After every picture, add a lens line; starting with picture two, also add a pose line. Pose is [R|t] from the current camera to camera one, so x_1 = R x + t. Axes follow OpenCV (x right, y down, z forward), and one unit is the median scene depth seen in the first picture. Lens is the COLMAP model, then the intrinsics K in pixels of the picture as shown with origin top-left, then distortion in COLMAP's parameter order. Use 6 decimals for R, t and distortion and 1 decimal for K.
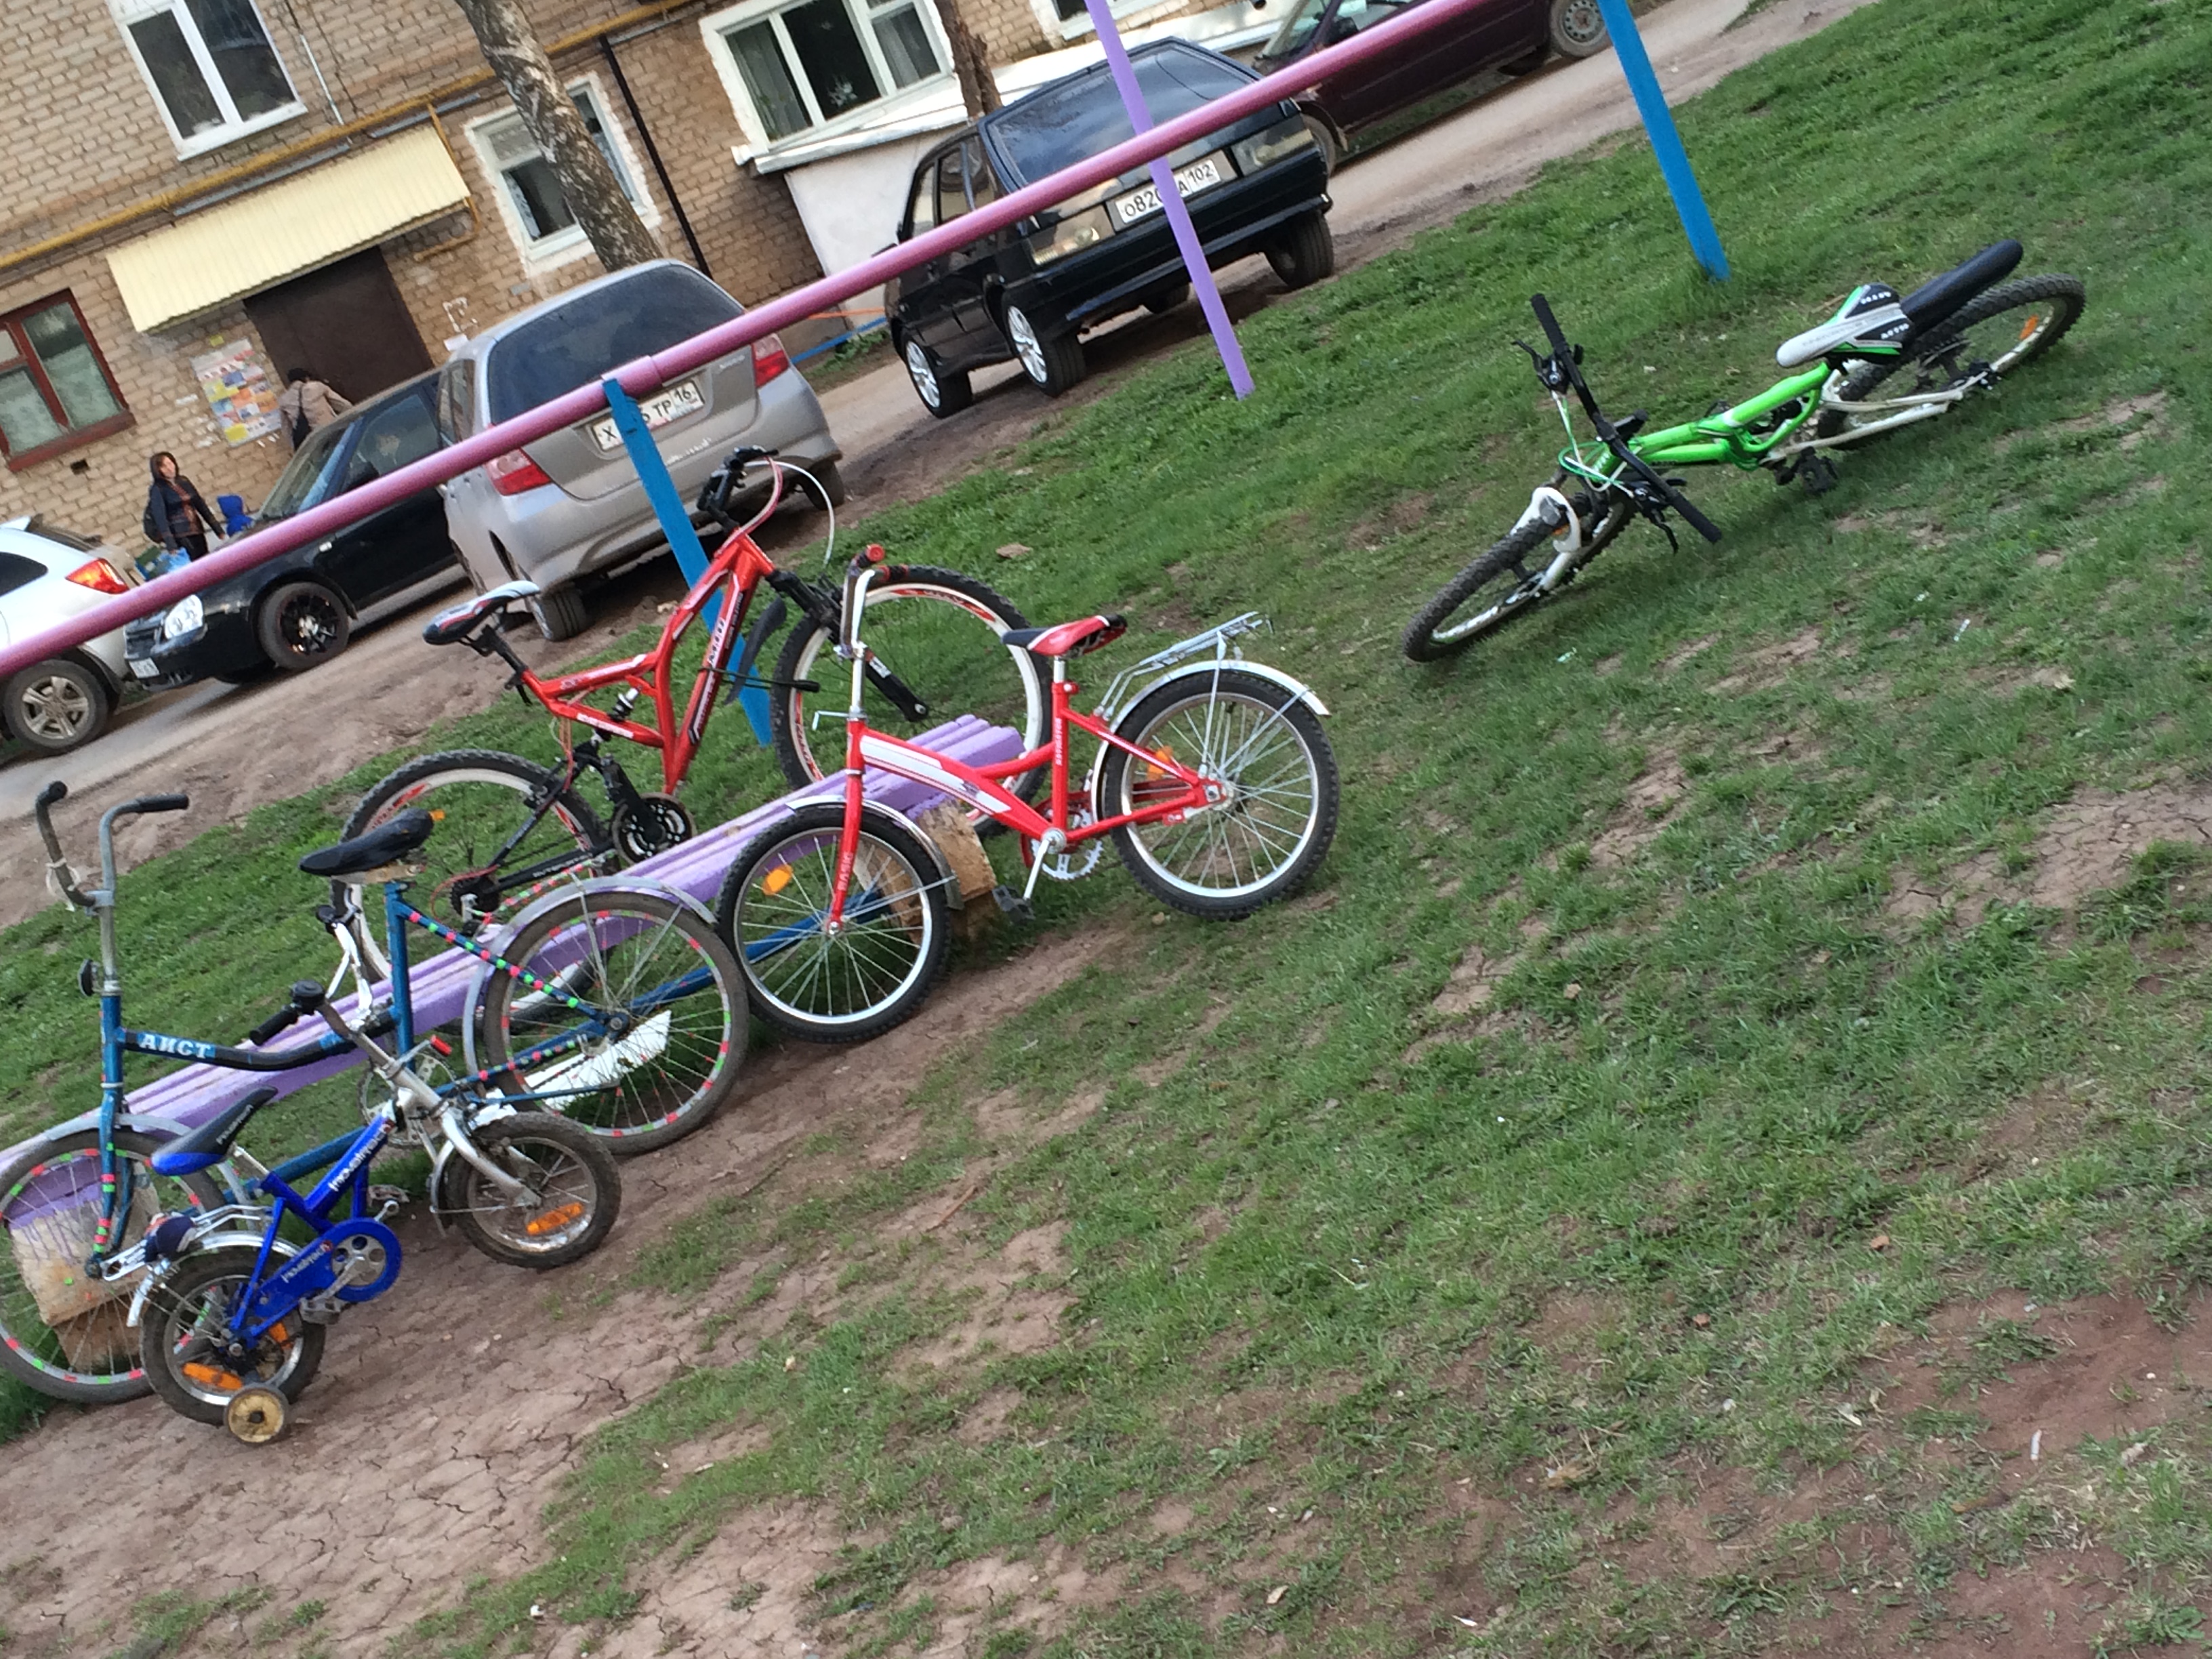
lens RADIAL K [[2989.4, 0, 1101.3], [0, 2989.4, 834.1], [0, 0, 1]] dist [0.075386, -0.044118]
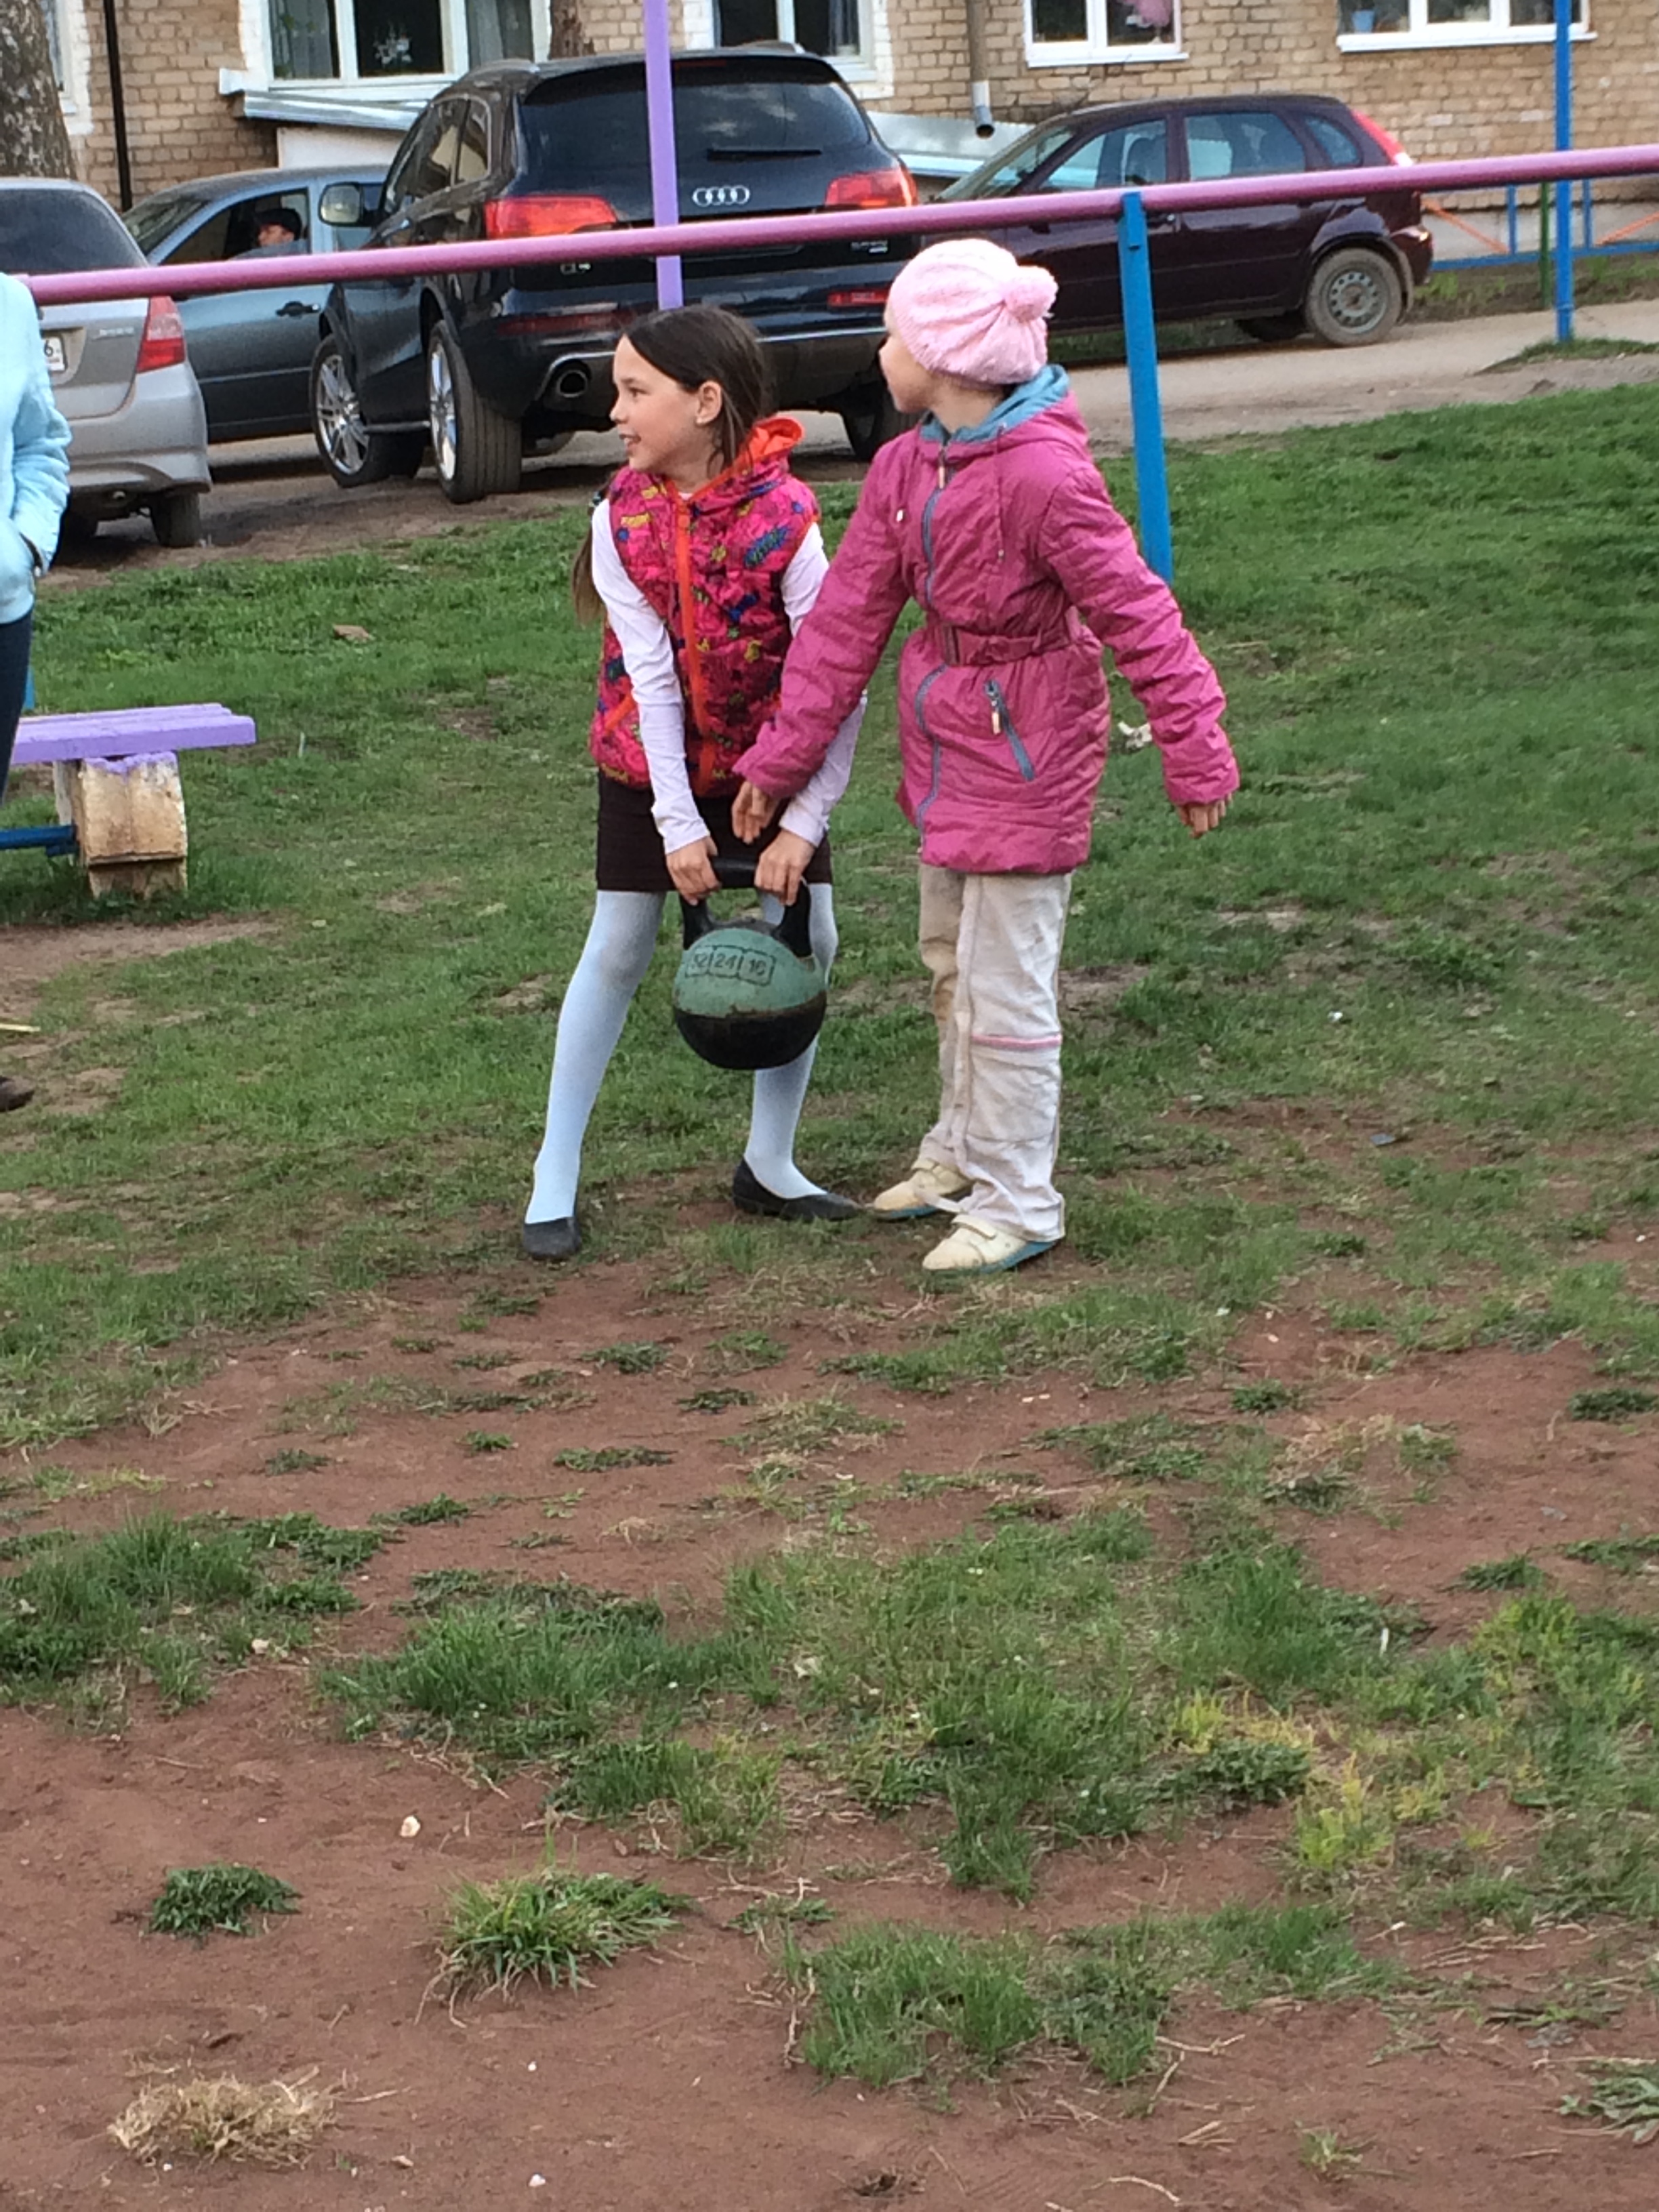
lens RADIAL K [[4557.2, 0, 832.7], [0, 4557.2, 1106.6], [0, 0, 1]] dist [0.001730, 0.322129]
pose [[0.944027, 0.321279, 0.074787, 0.016165], [-0.317945, 0.946615, -0.053198, 0.020919], [-0.087886, 0.026442, 0.995780, -0.110041]]
